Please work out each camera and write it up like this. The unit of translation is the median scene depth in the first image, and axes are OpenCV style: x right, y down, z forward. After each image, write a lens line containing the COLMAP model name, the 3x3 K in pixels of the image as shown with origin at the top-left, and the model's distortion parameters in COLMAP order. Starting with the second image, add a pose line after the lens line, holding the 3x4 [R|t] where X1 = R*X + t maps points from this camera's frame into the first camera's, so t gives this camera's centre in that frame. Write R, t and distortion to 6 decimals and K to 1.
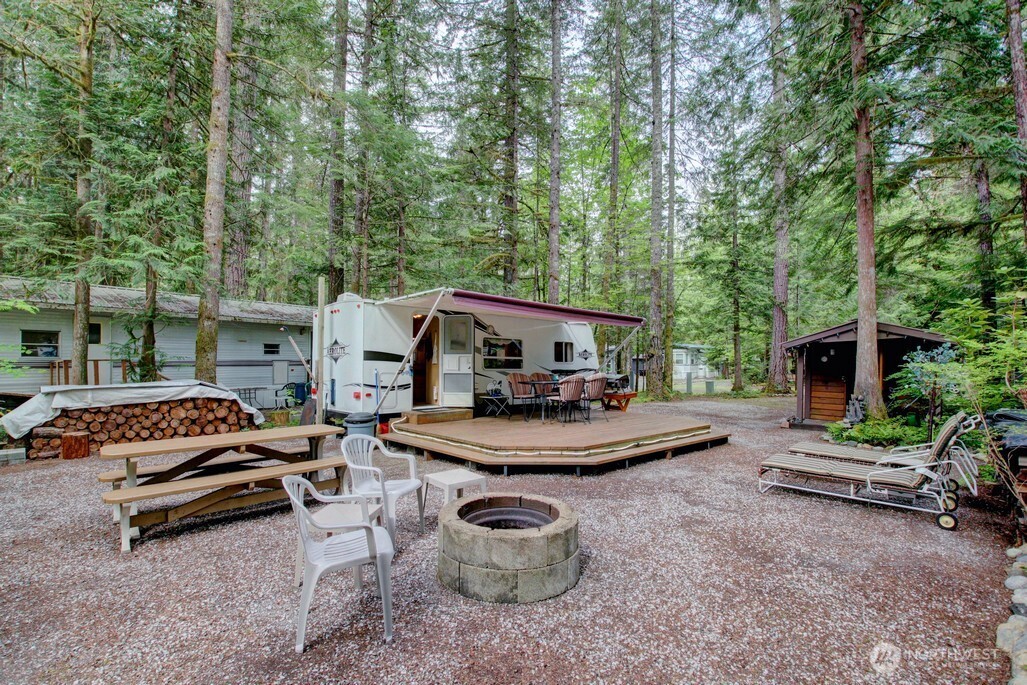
lens RADIAL K [[477.3, 0, 509.7], [0, 477.3, 349.0], [0, 0, 1]] dist [0.023909, -0.033612]
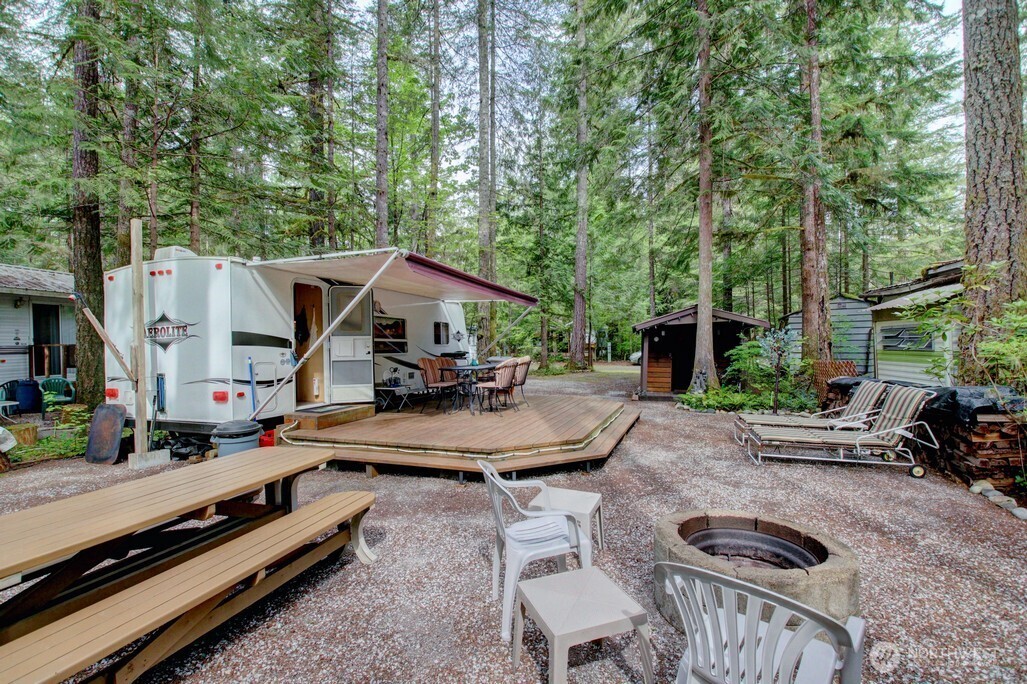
lens RADIAL K [[477.3, 0, 509.7], [0, 477.3, 348.5], [0, 0, 1]] dist [0.023909, -0.033612]
pose [[0.883070, -0.015545, 0.468984, -0.252696], [-0.001740, 0.999336, 0.036402, 0.002285], [-0.469238, -0.032961, 0.882456, 0.183957]]
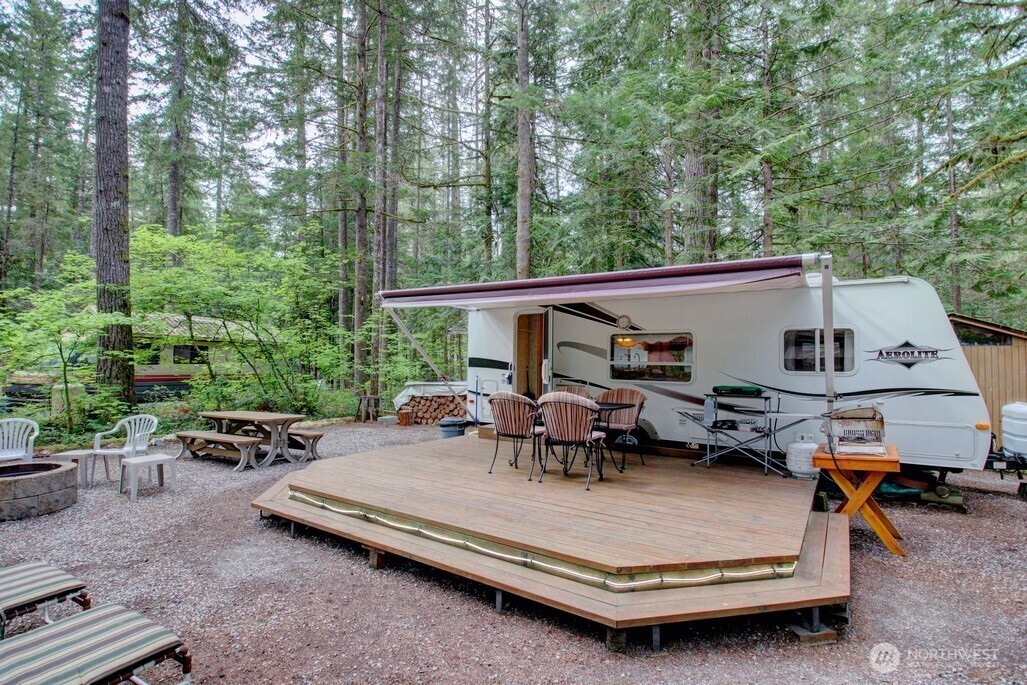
lens RADIAL K [[477.3, 0, 509.7], [0, 477.3, 349.0], [0, 0, 1]] dist [0.023909, -0.033612]
pose [[0.256953, -0.033397, -0.965847, 0.637493], [0.021661, 0.999351, -0.028793, 0.015552], [0.966181, -0.013523, 0.257510, 0.752776]]
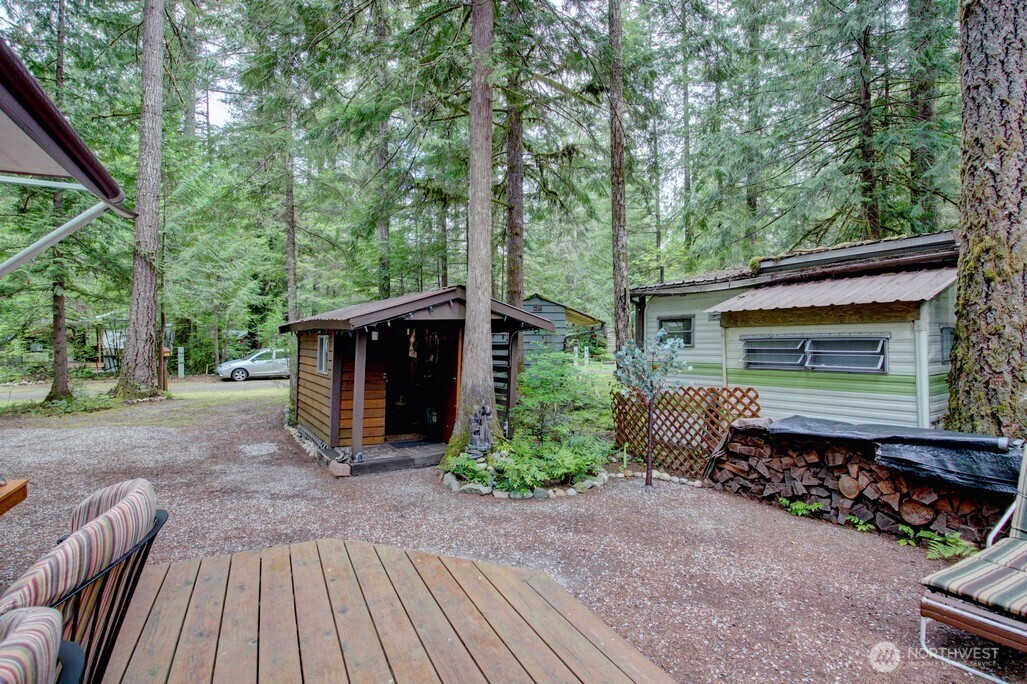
lens RADIAL K [[515.4, 0, 510.1], [0, 515.4, 349.7], [0, 0, 1]] dist [0.003696, -0.020361]
pose [[0.261971, -0.007490, 0.965047, 0.086896], [-0.029776, 0.999431, 0.015840, 0.010798], [-0.964616, -0.032884, 0.261599, 0.812898]]
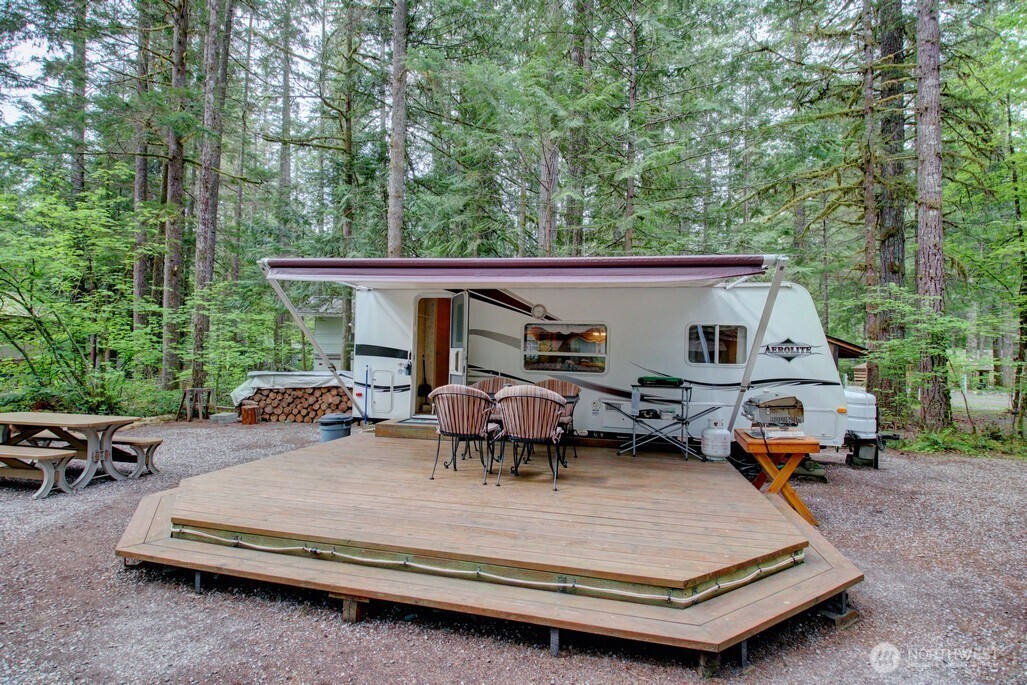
lens RADIAL K [[477.3, 0, 509.7], [0, 477.3, 349.0], [0, 0, 1]] dist [0.023909, -0.033612]
pose [[0.578297, -0.002785, -0.815821, 0.529694], [0.005263, 0.999986, 0.000317, 0.012782], [0.815809, -0.004477, 0.578304, 0.659287]]
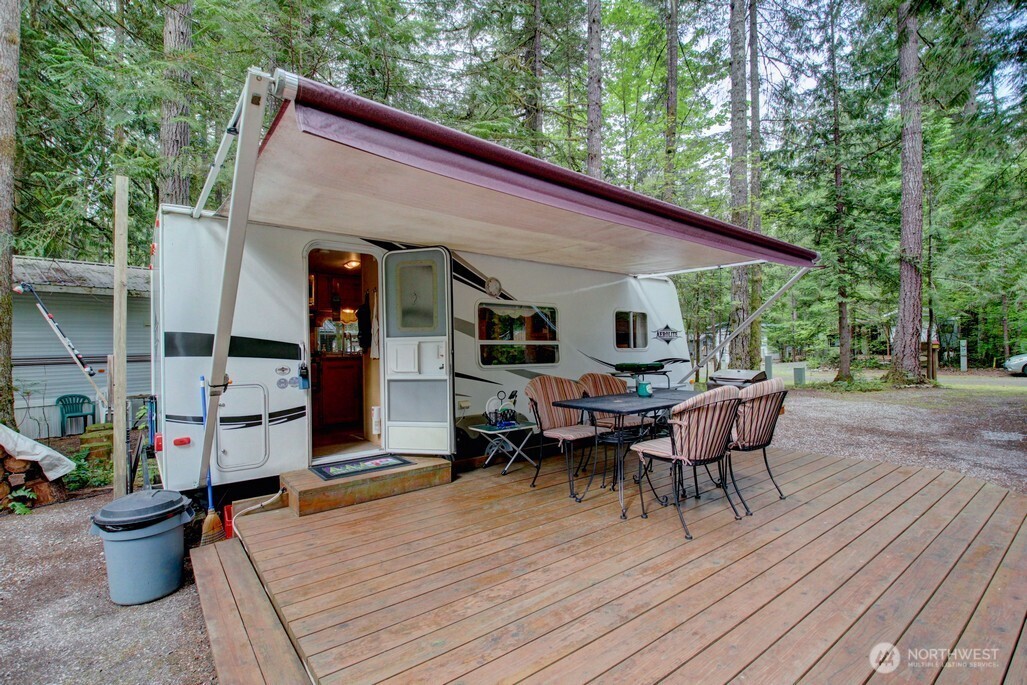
lens RADIAL K [[477.3, 0, 509.7], [0, 477.3, 349.0], [0, 0, 1]] dist [0.023909, -0.033612]
pose [[0.998220, -0.019345, -0.056413, 0.003873], [0.021134, 0.999287, 0.031282, 0.010132], [0.055768, -0.032418, 0.997917, 0.564290]]
